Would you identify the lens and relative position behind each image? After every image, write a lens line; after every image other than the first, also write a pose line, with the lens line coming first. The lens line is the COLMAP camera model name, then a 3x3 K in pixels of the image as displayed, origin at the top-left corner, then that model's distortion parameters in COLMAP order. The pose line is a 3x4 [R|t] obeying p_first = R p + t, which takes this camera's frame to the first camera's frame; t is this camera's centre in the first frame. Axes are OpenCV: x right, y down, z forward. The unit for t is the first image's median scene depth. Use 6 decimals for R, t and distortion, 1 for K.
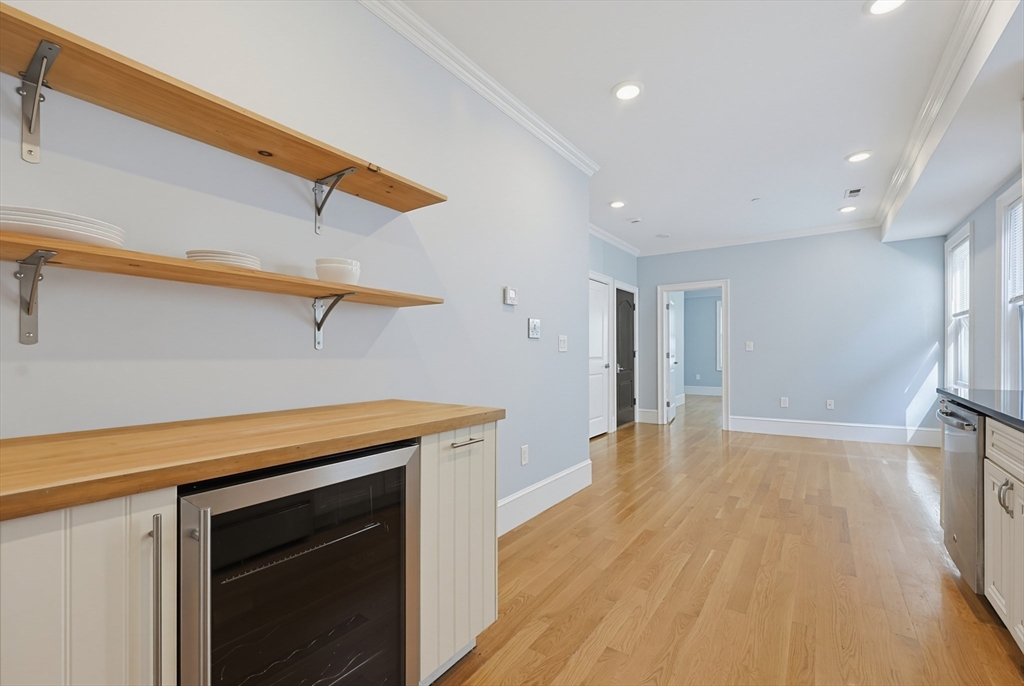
lens RADIAL K [[434.6, 0, 517.6], [0, 434.6, 352.8], [0, 0, 1]] dist [-0.002058, 0.001001]
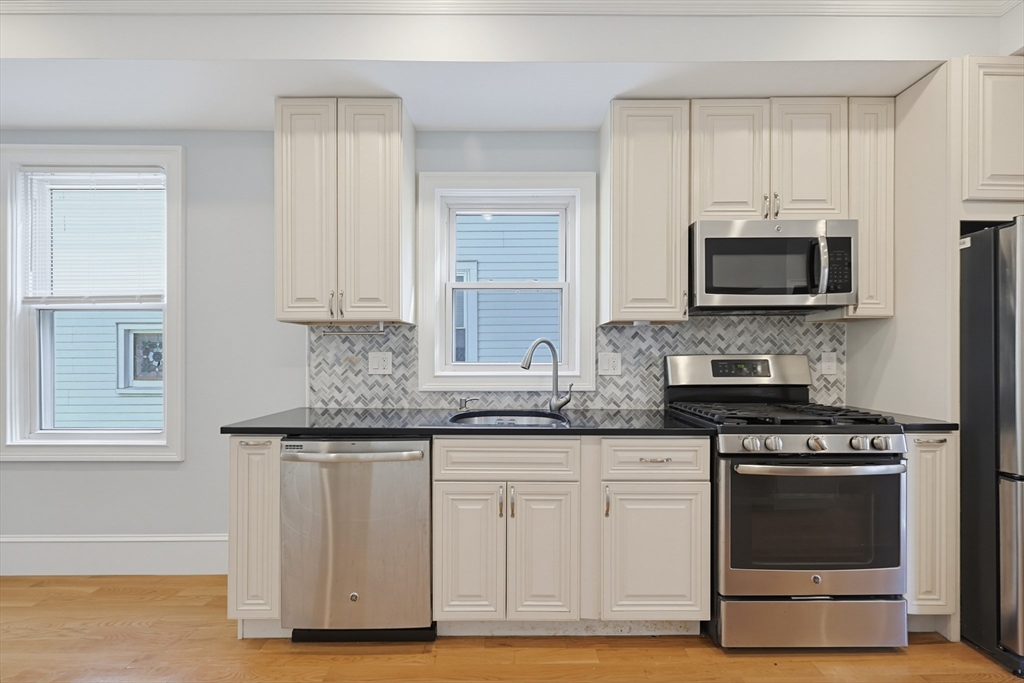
lens RADIAL K [[434.6, 0, 521.5], [0, 434.6, 354.8], [0, 0, 1]] dist [-0.002058, 0.001001]
pose [[-0.579926, 0.002502, 0.814665, 0.054039], [0.008304, 0.999961, 0.002841, -0.016141], [-0.814627, 0.008413, -0.579925, 0.483641]]
